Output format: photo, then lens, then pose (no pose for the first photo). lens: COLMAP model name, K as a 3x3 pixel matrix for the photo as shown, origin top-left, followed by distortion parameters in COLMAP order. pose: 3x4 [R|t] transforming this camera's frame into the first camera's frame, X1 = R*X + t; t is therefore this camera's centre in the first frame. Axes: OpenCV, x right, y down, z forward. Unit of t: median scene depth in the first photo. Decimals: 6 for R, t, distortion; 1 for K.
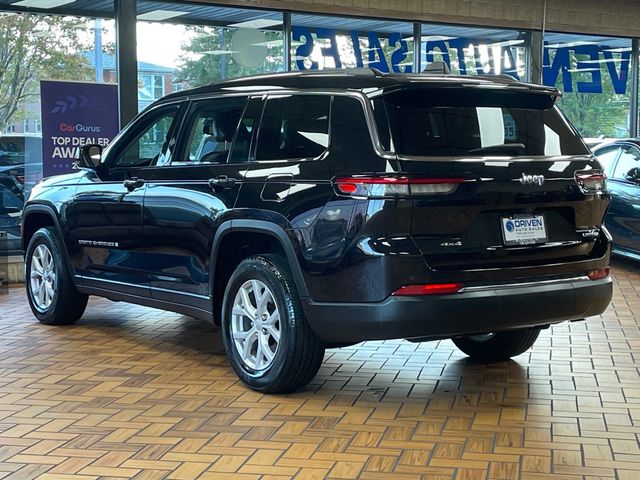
lens RADIAL K [[1089.1, 0, 320.0], [0, 1089.1, 240.0], [0, 0, 1]] dist [0.043113, 0.136979]
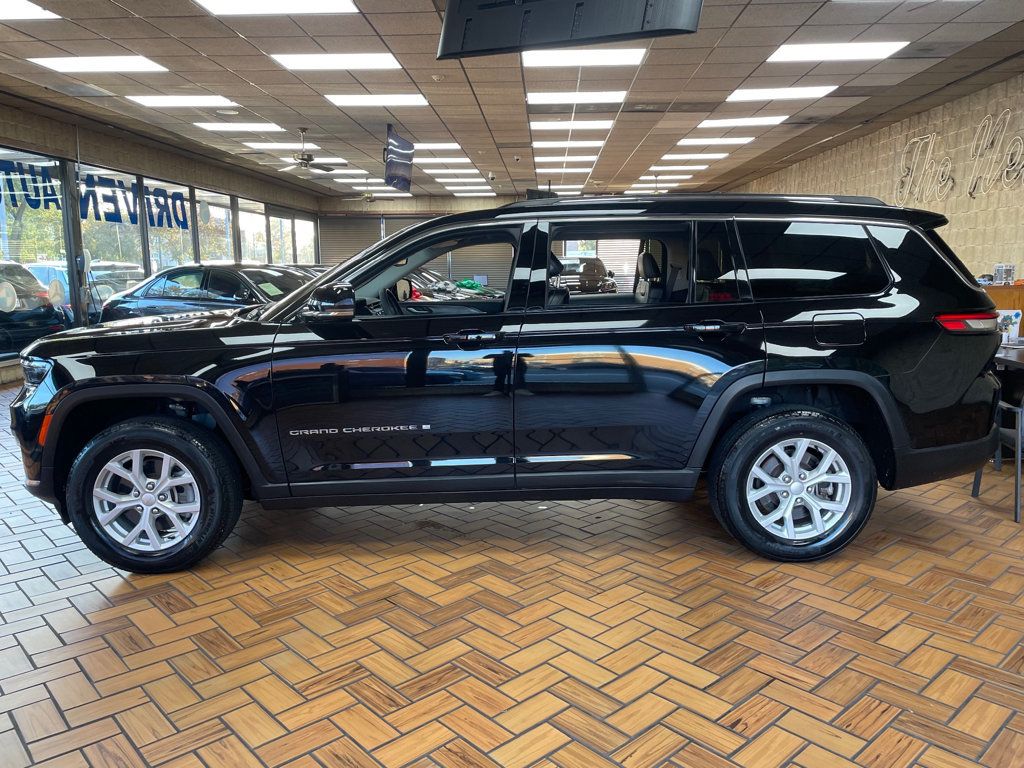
lens RADIAL K [[782.3, 0, 512.0], [0, 782.3, 384.0], [0, 0, 1]] dist [0.106778, -0.161382]
pose [[0.594514, -0.126378, 0.794092, -0.537012], [0.075218, 0.991982, 0.101559, -0.069351], [-0.800559, -0.000649, 0.599253, 0.578115]]
